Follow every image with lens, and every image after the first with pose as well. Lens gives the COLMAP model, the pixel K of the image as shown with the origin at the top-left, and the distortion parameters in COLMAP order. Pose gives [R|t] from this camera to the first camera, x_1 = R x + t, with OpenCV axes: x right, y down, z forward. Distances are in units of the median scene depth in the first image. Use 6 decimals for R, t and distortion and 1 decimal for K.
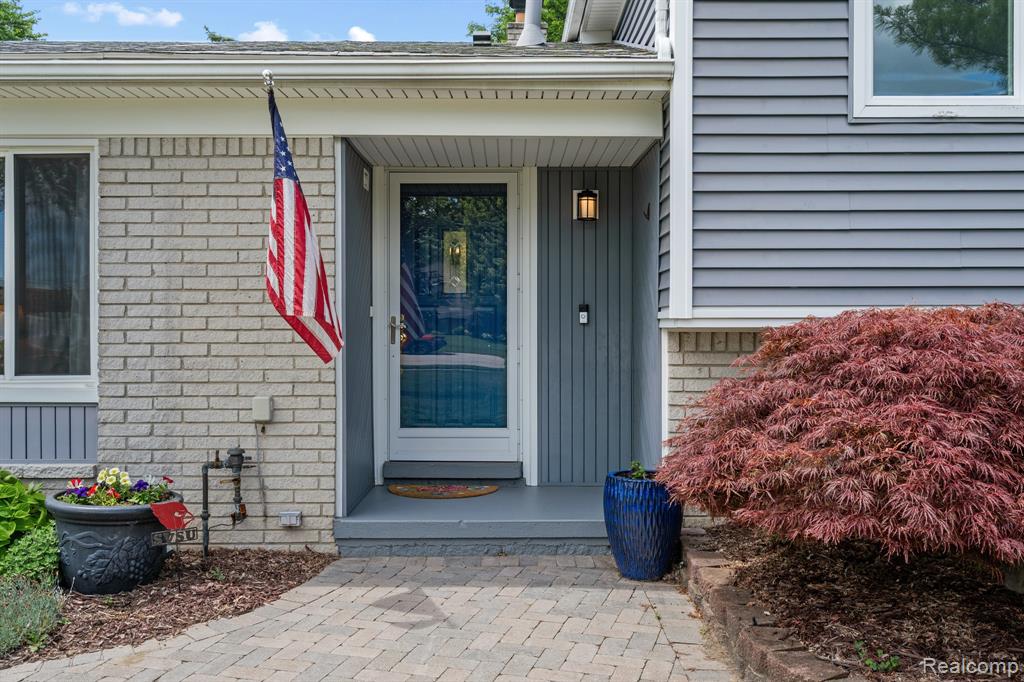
lens RADIAL K [[909.5, 0, 512.0], [0, 909.5, 341.0], [0, 0, 1]] dist [-0.006800, -0.005990]
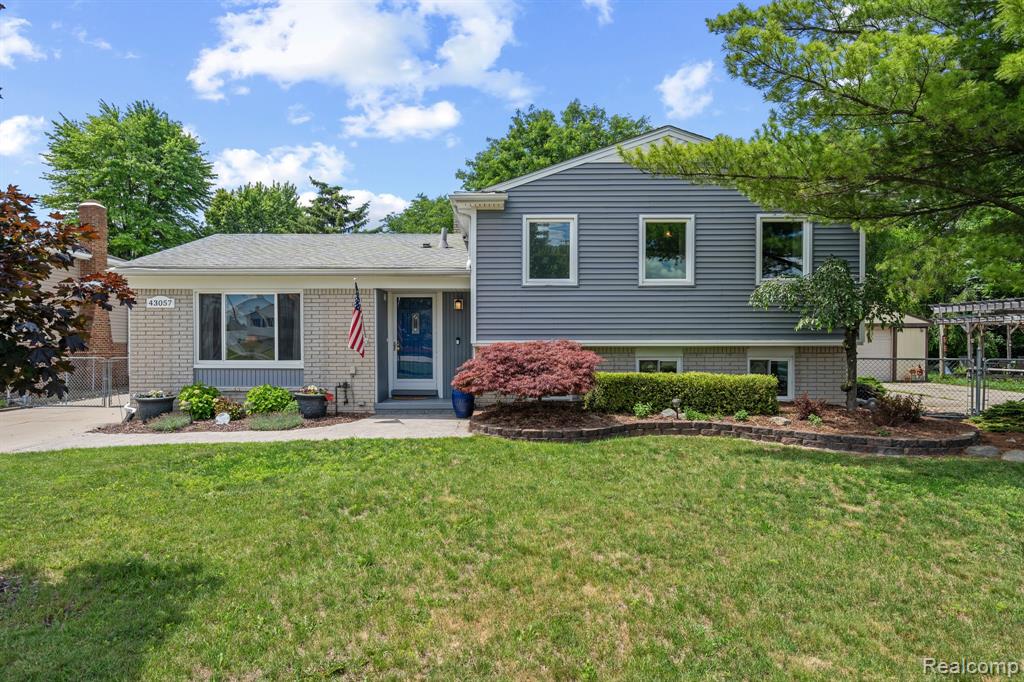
lens RADIAL K [[594.0, 0, 493.7], [0, 594.0, 357.3], [0, 0, 1]] dist [-0.000067, 0.000697]
pose [[0.999946, -0.000894, -0.010376, 0.265917], [0.001058, 0.999875, 0.015782, -0.006801], [0.010361, -0.015792, 0.999822, -1.175955]]
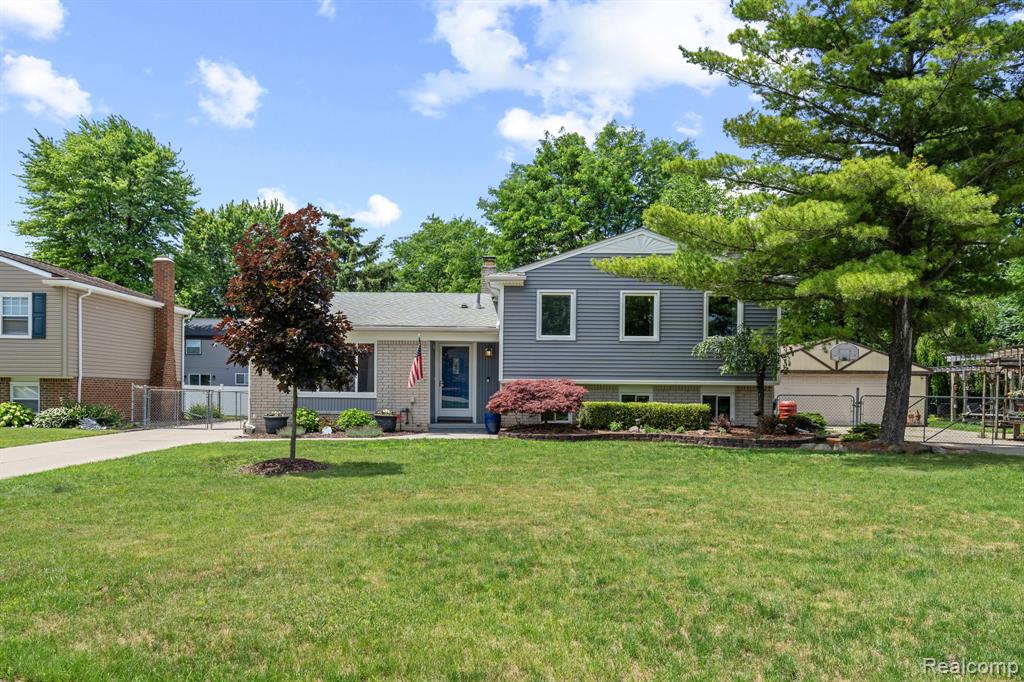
lens RADIAL K [[798.4, 0, 513.1], [0, 798.4, 399.3], [0, 0, 1]] dist [0.000854, 0.000672]
pose [[0.999823, 0.009280, -0.016388, 0.298622], [-0.009337, 0.999951, -0.003377, 0.080907], [0.016356, 0.003530, 0.999860, -3.013877]]
